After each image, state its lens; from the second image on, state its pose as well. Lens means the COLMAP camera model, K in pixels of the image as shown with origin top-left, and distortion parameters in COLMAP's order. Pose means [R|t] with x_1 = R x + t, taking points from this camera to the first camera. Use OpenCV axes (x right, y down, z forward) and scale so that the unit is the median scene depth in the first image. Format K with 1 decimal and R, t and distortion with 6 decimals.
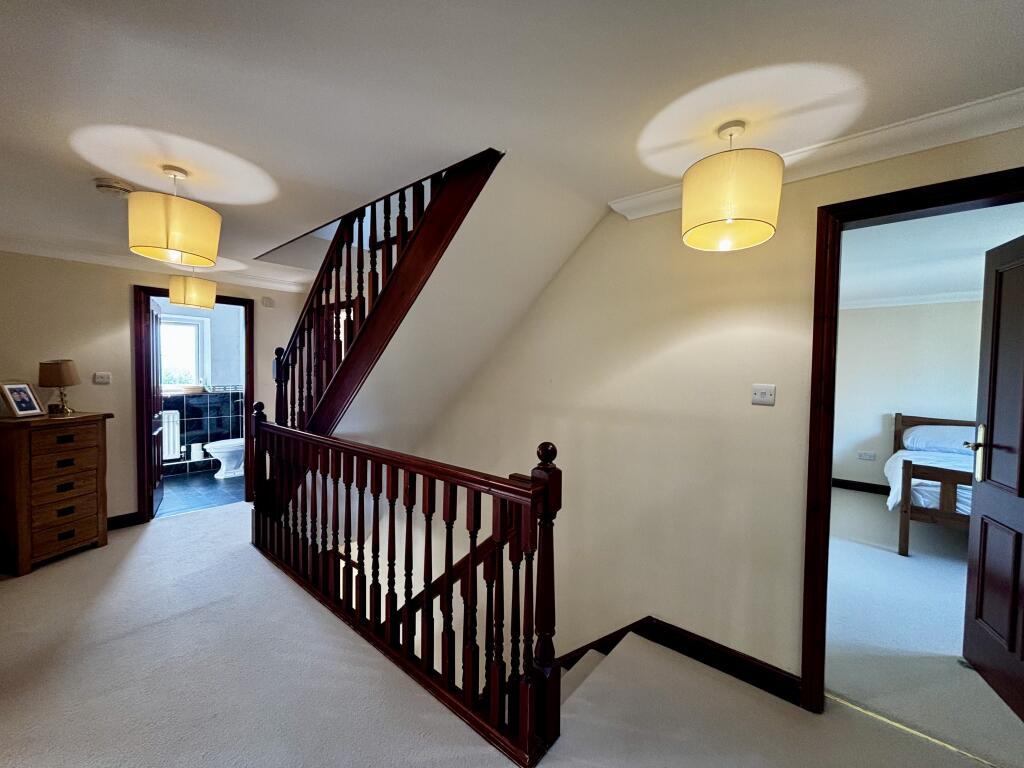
lens RADIAL K [[411.2, 0, 511.7], [0, 411.2, 384.5], [0, 0, 1]] dist [-0.000314, 0.000015]
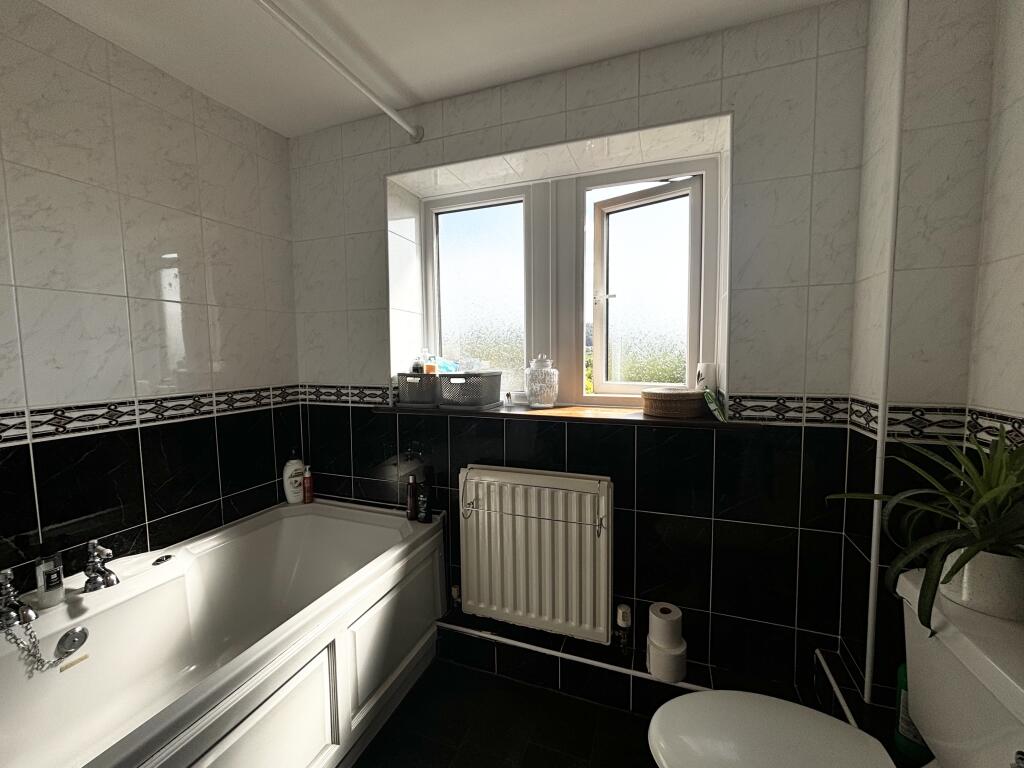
lens RADIAL K [[411.2, 0, 512.7], [0, 411.2, 381.9], [0, 0, 1]] dist [-0.000314, 0.000015]
pose [[0.333078, 0.057392, -0.941151, -0.576685], [-0.018170, 0.998351, 0.054450, -0.013451], [0.942724, -0.001035, 0.333572, 0.842034]]
